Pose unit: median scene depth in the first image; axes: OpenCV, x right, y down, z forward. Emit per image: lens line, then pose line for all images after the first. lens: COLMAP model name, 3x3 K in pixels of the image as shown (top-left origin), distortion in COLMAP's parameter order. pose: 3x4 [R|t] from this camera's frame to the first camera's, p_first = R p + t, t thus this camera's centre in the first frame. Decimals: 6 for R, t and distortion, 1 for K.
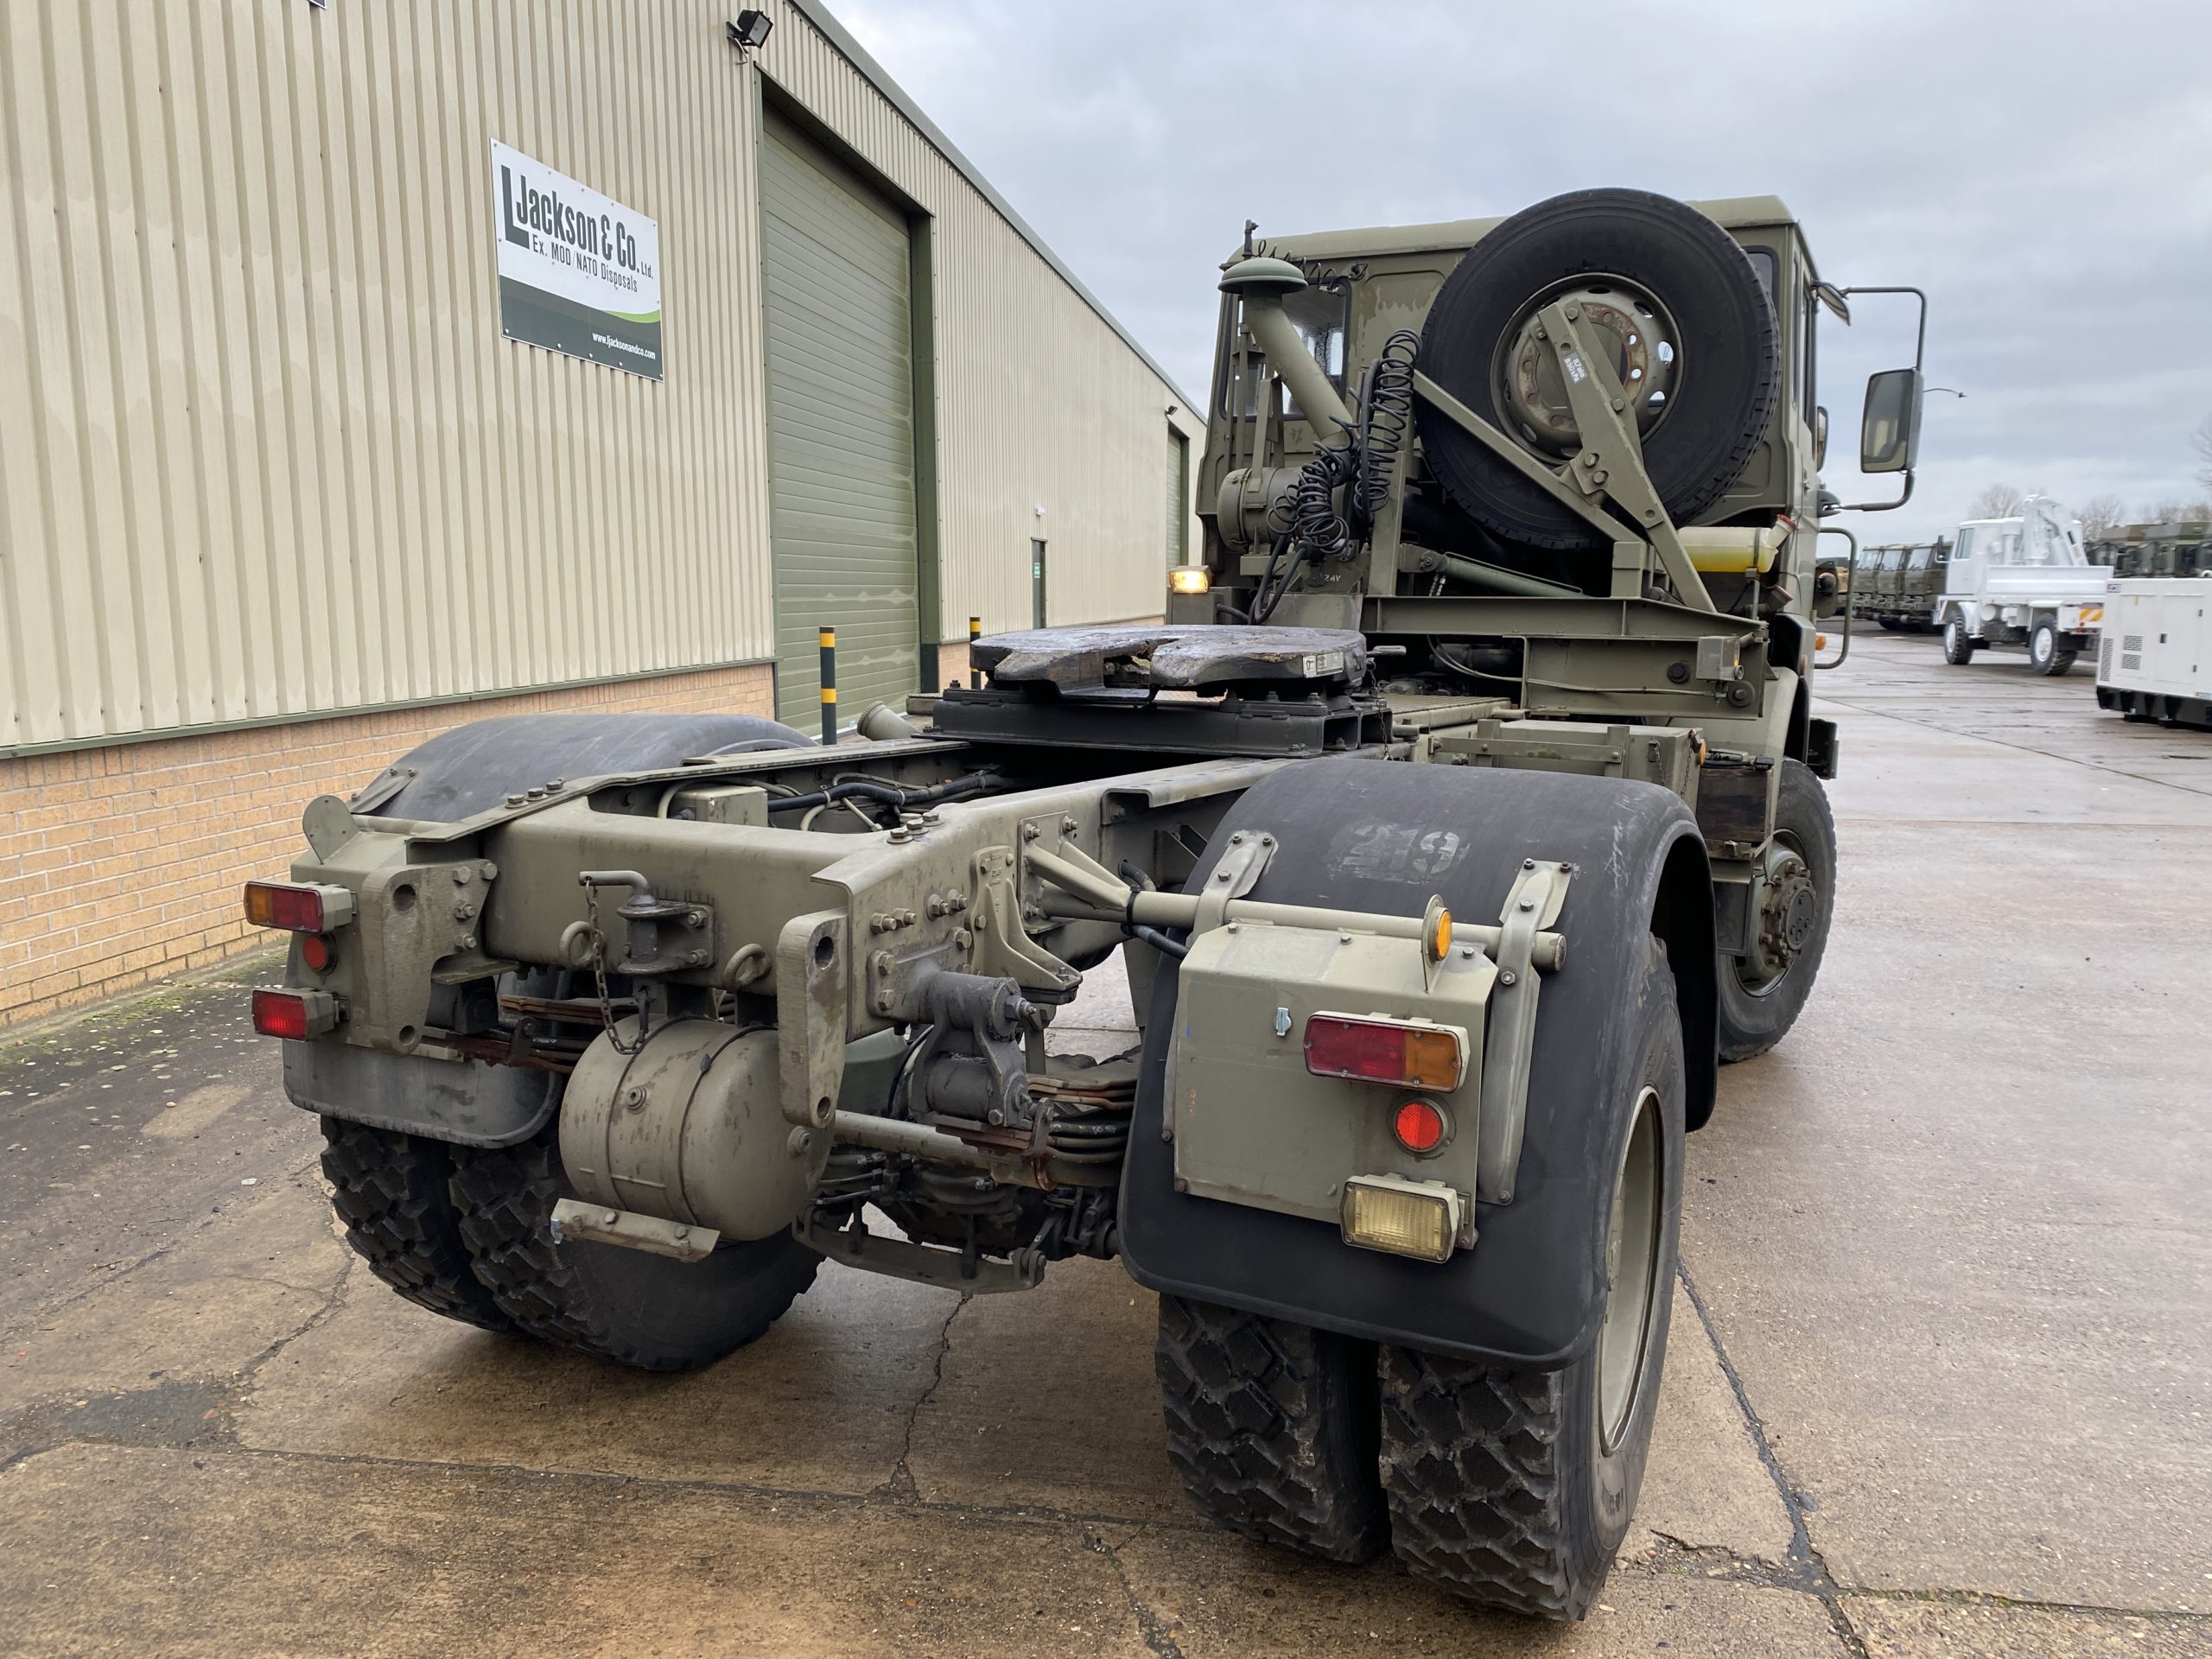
lens RADIAL K [[1681.5, 0, 1101.5], [0, 1681.5, 835.9], [0, 0, 1]] dist [0.007616, -0.002477]
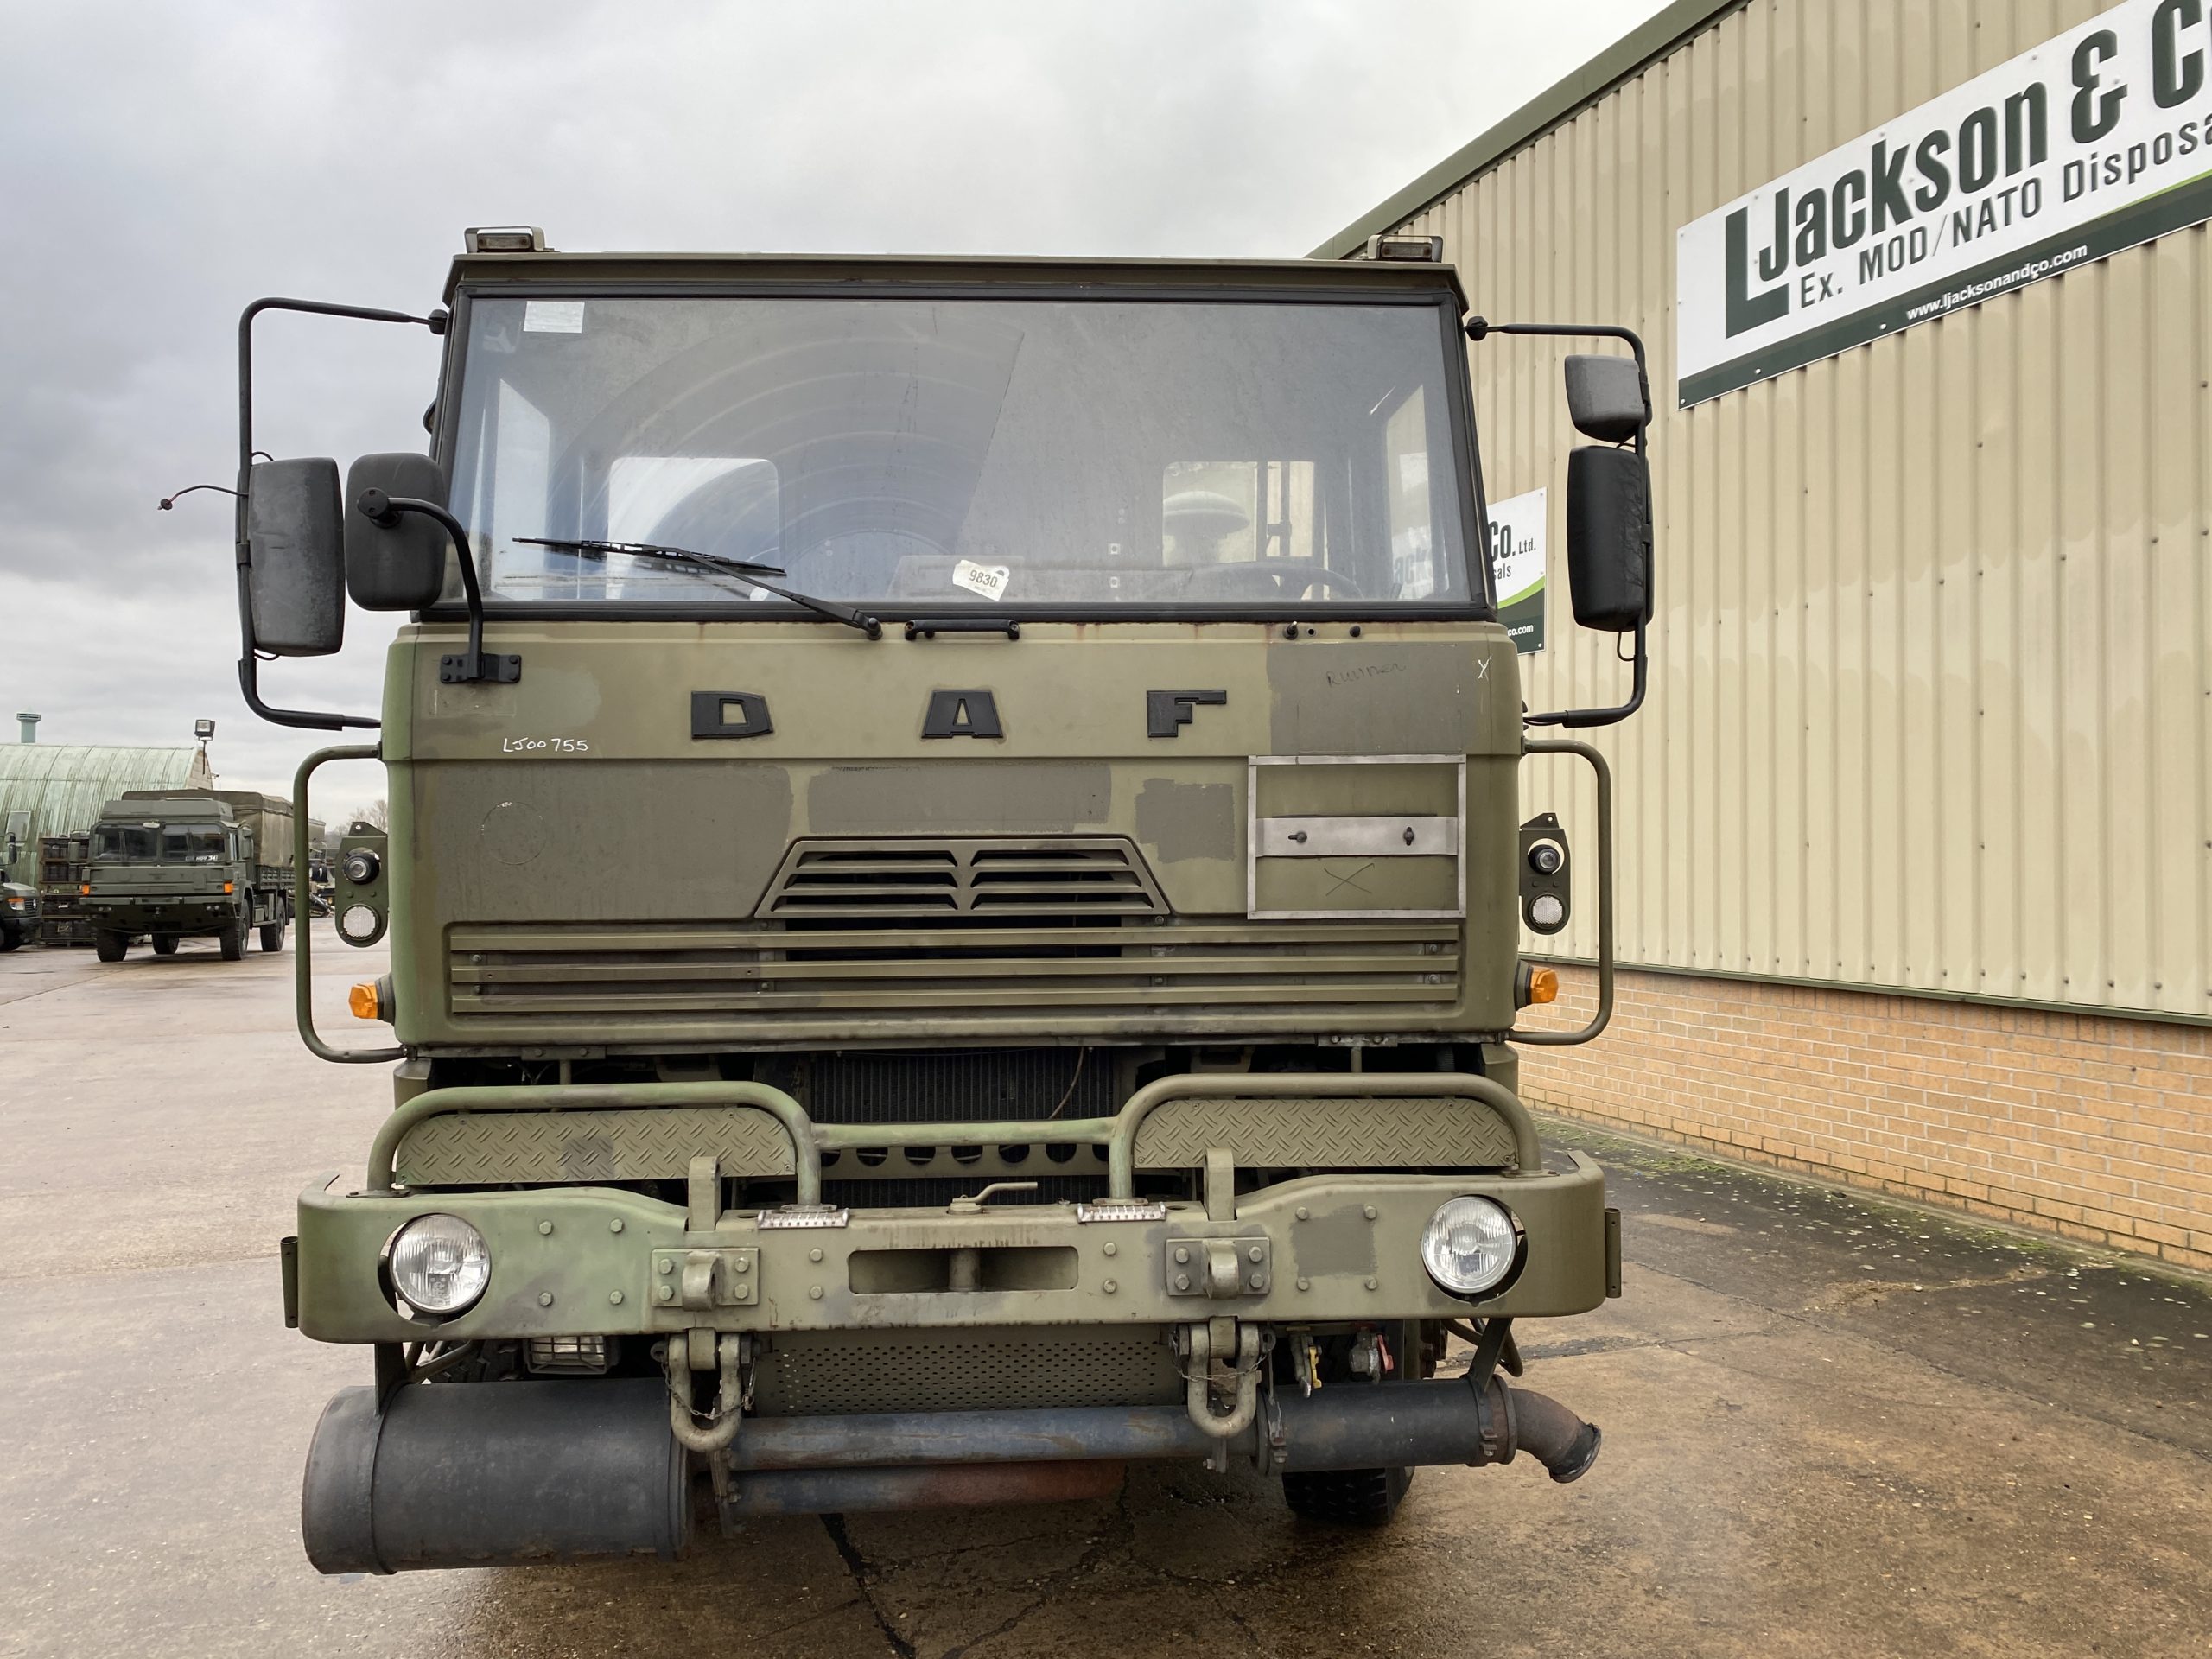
lens RADIAL K [[1685.2, 0, 1082.2], [0, 1685.2, 808.0], [0, 0, 1]] dist [0.022269, -0.022508]
pose [[-0.869773, -0.018059, -0.493121, 0.391358], [-0.078099, 0.991772, 0.101431, -0.182927], [0.487232, 0.126734, -0.864027, 1.193009]]
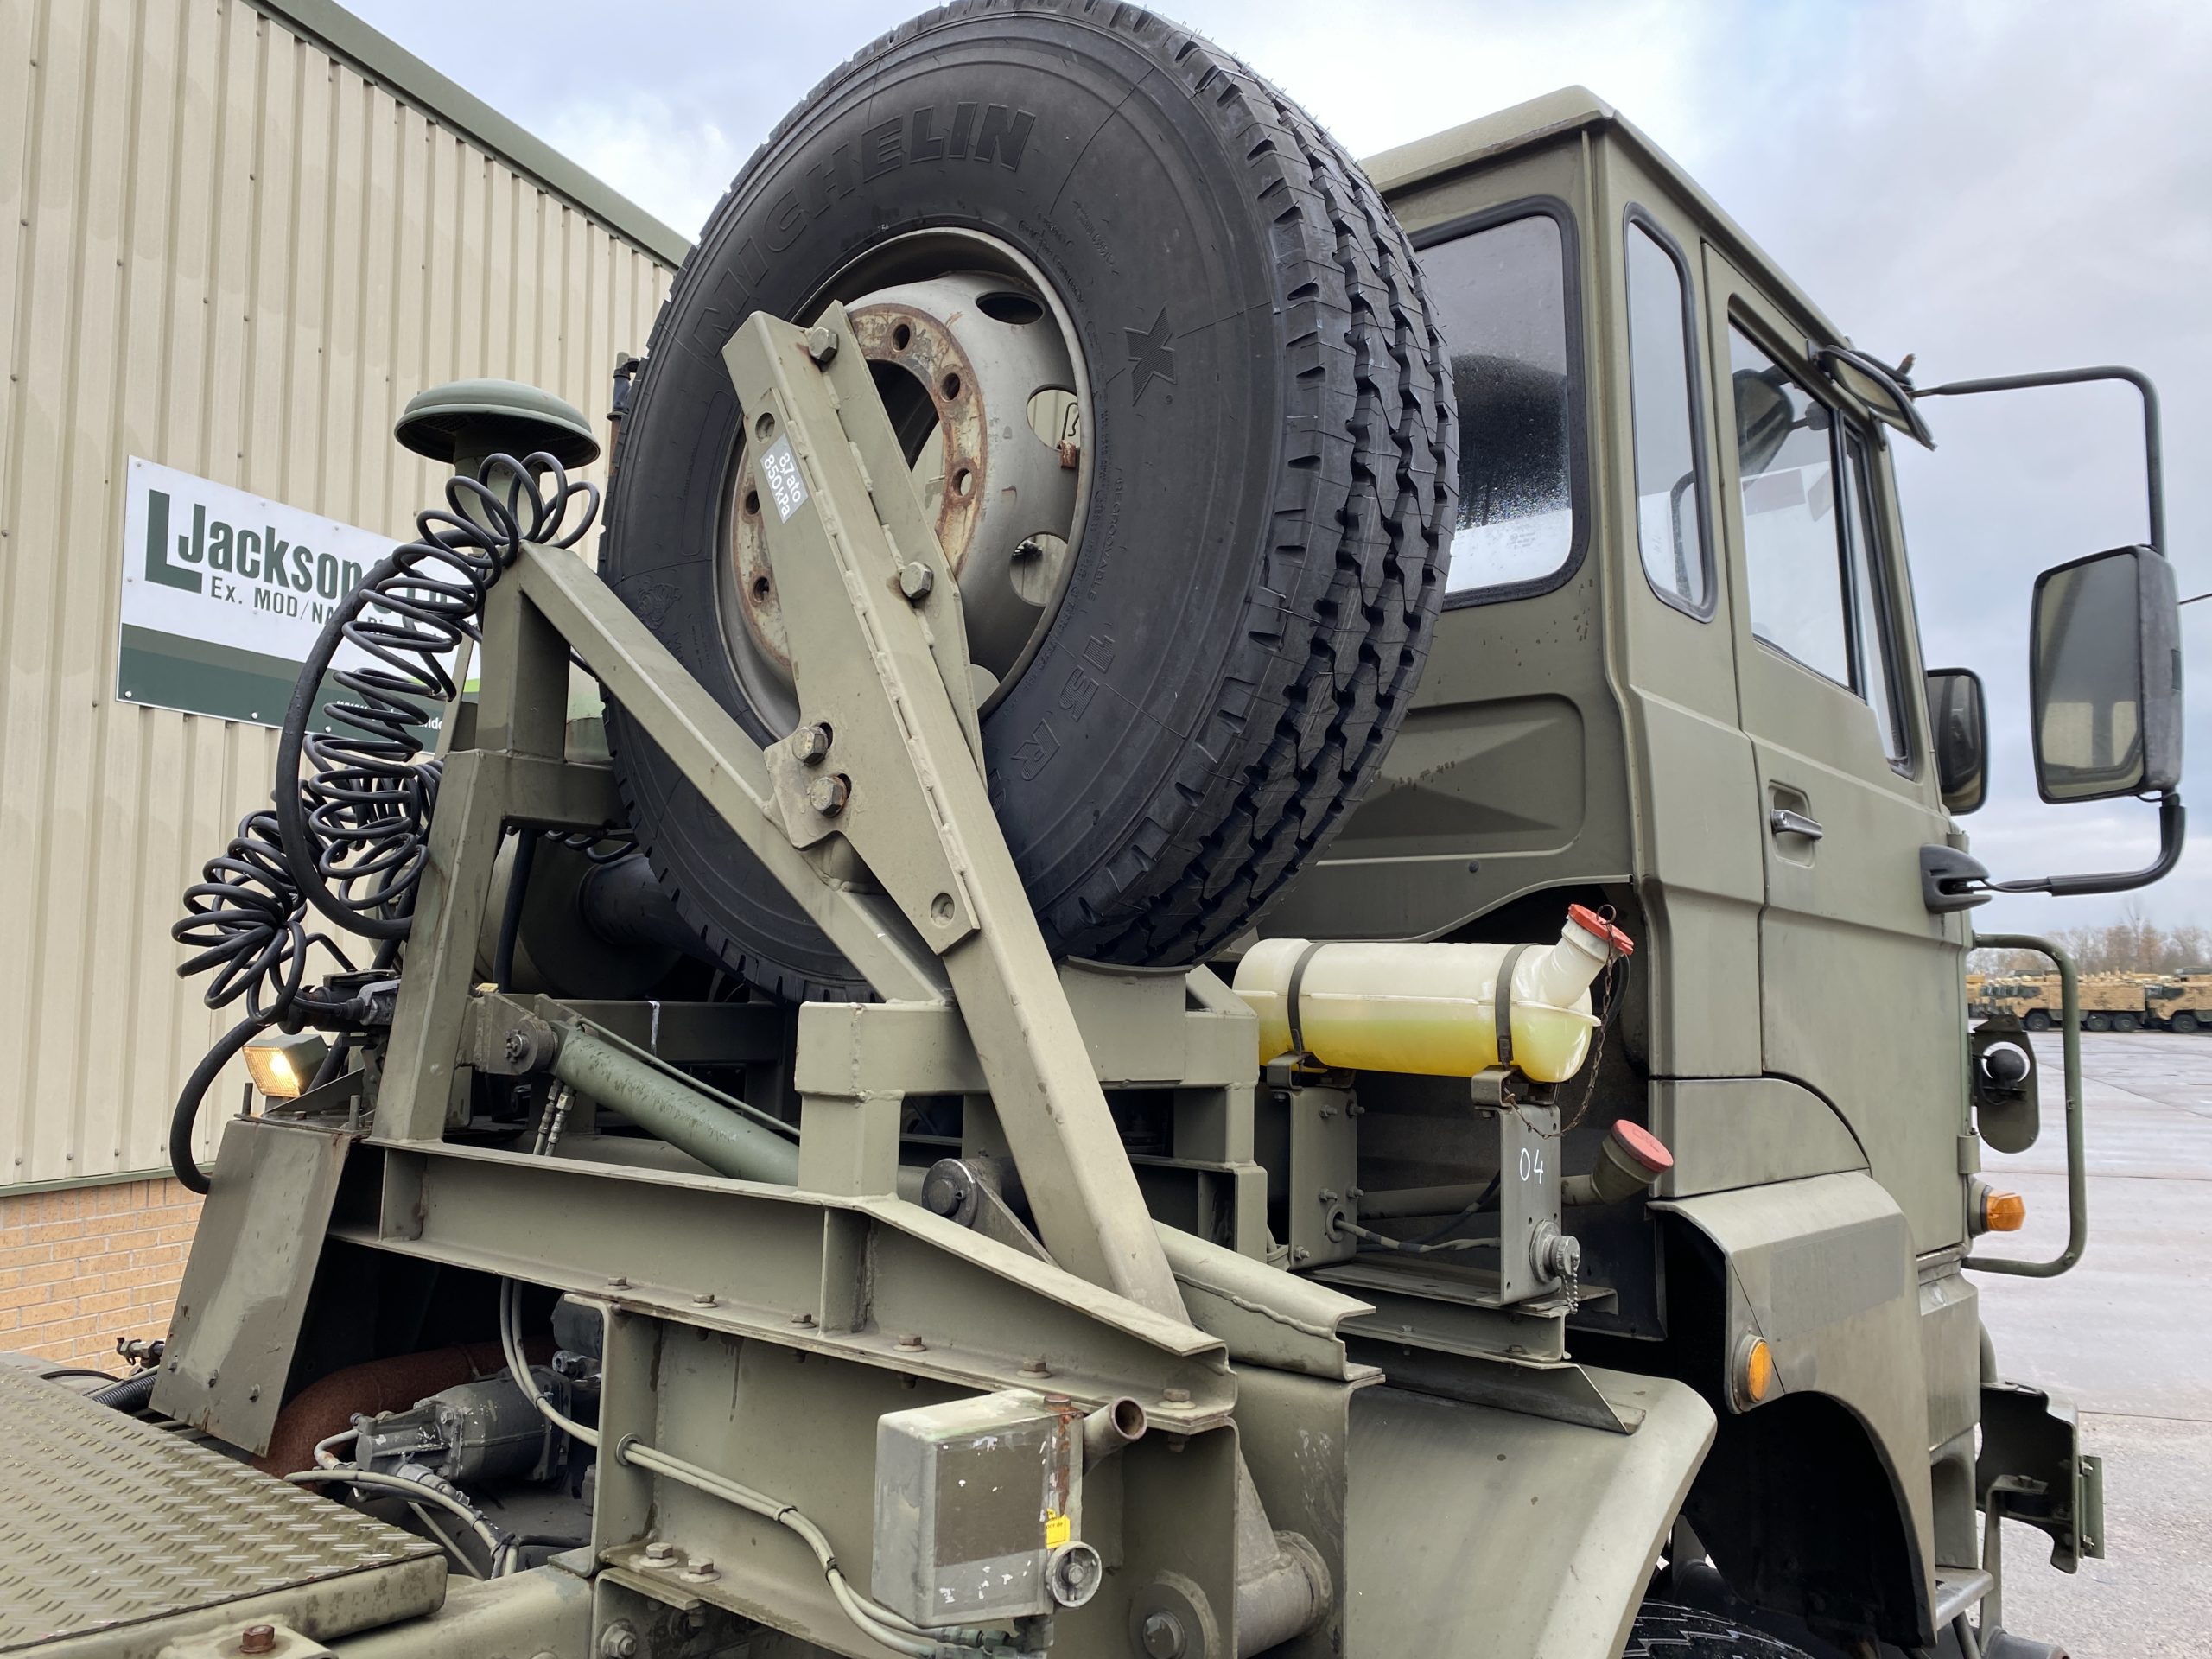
lens RADIAL K [[1681.5, 0, 1101.5], [0, 1681.5, 835.9], [0, 0, 1]] dist [0.007616, -0.002477]
pose [[0.972842, -0.024869, -0.230130, 0.248839], [-0.031057, 0.971198, -0.236243, -0.079773], [0.229377, 0.236975, 0.944049, 0.429880]]
